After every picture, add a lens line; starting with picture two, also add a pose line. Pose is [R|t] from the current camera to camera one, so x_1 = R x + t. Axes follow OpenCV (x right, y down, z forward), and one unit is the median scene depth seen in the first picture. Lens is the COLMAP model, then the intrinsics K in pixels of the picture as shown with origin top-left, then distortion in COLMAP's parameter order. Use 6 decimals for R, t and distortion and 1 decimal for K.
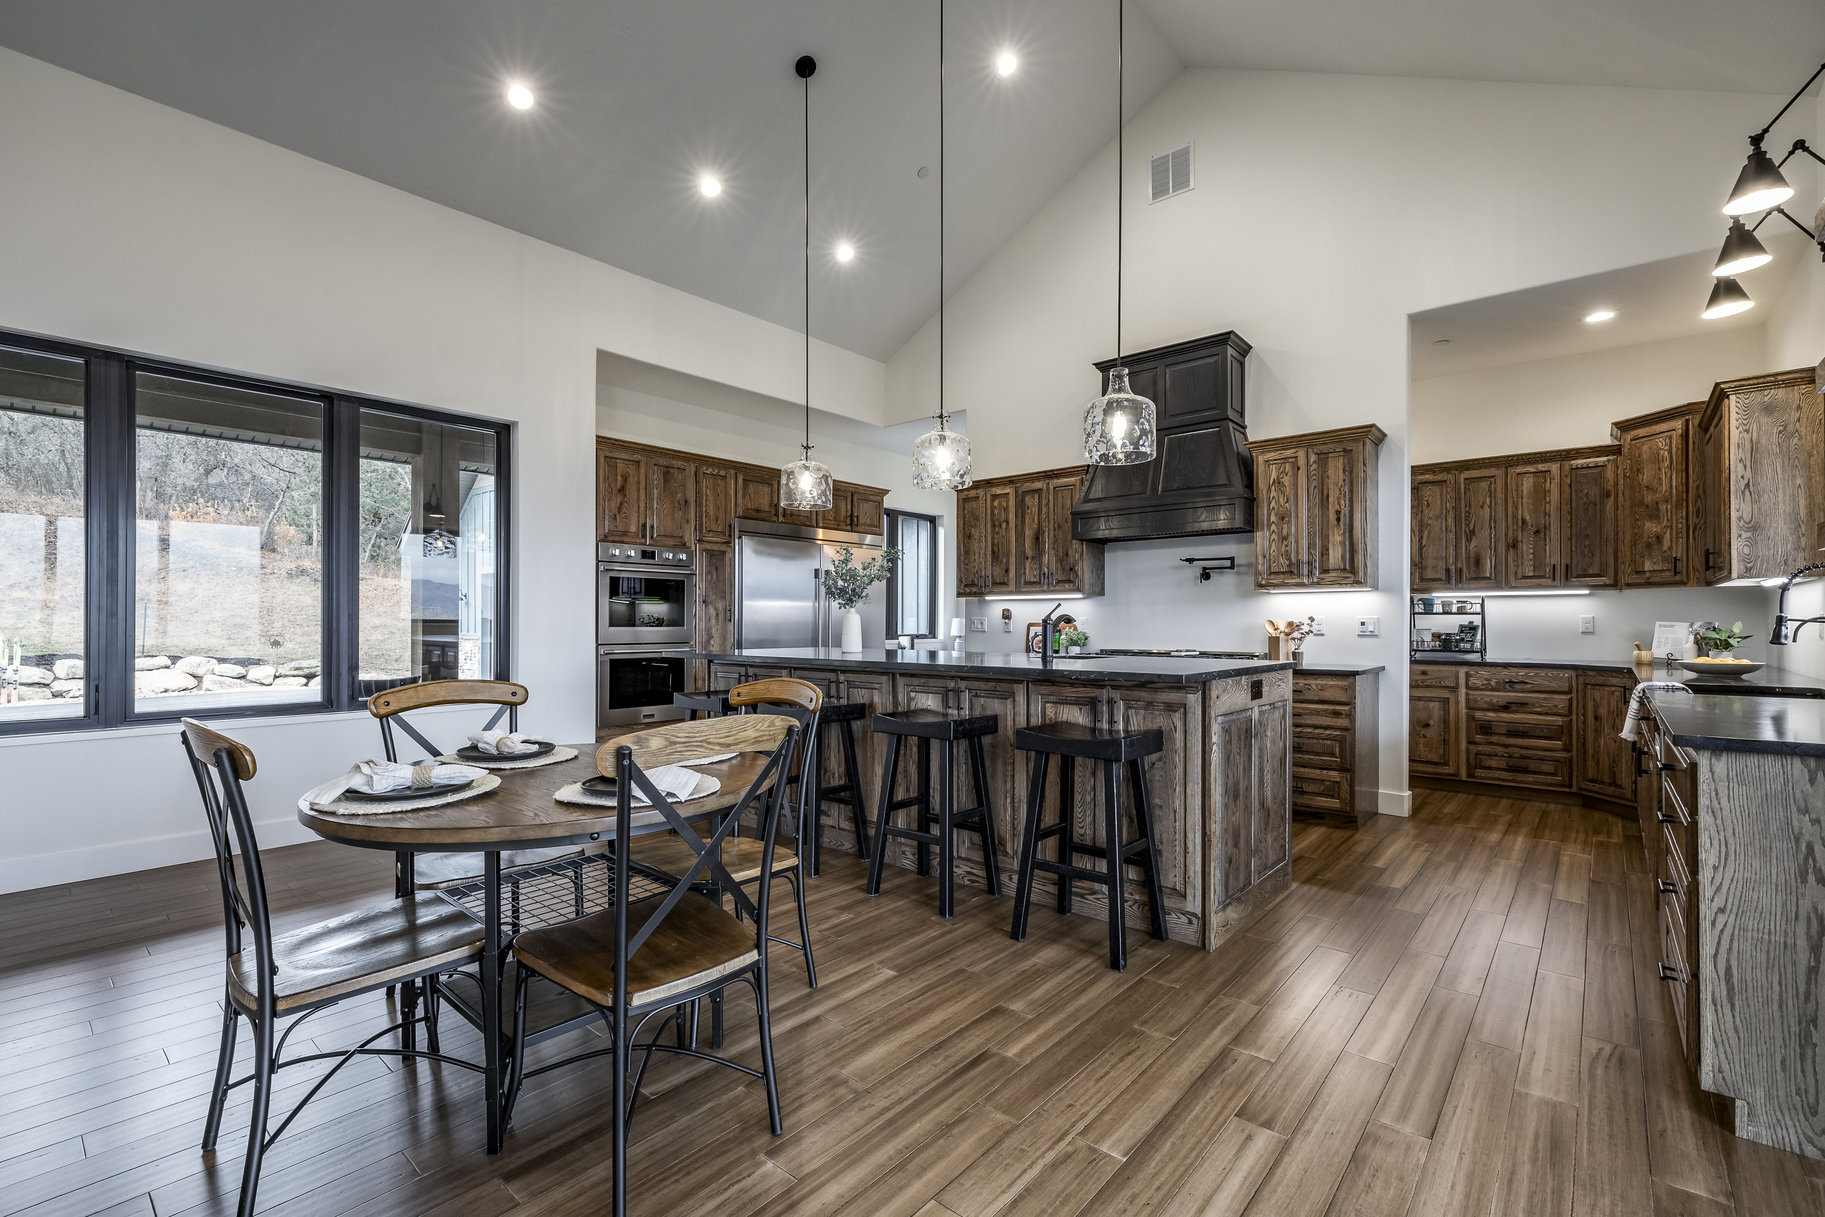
lens RADIAL K [[799.6, 0, 915.2], [0, 799.6, 622.1], [0, 0, 1]] dist [-0.001129, -0.000283]
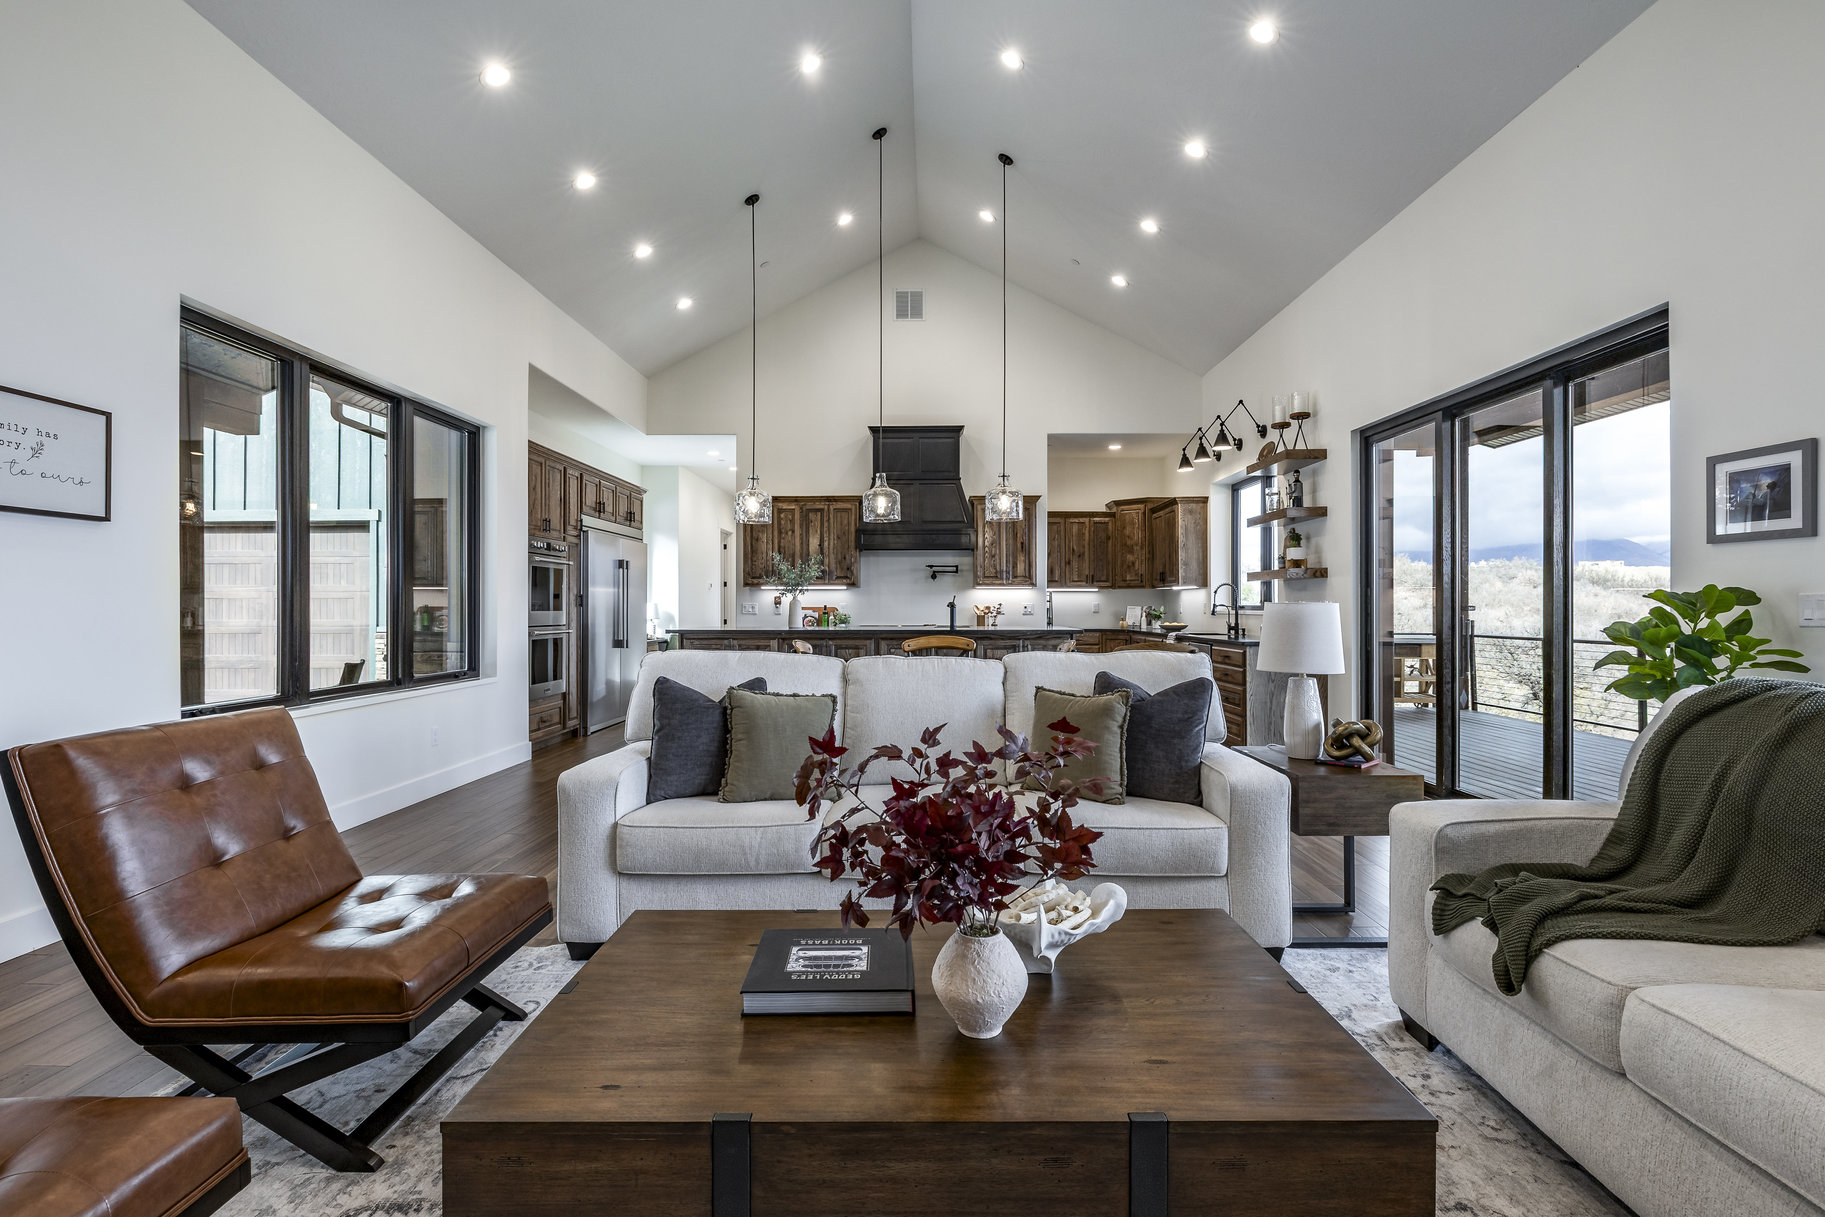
lens RADIAL K [[911.4, 0, 912.5], [0, 911.4, 608.5], [0, 0, 1]] dist [0.000738, 0.000037]
pose [[0.768173, -0.002112, 0.640238, -0.822696], [0.001532, 0.999998, 0.001461, 0.001125], [-0.640240, -0.000142, 0.768175, -0.331595]]
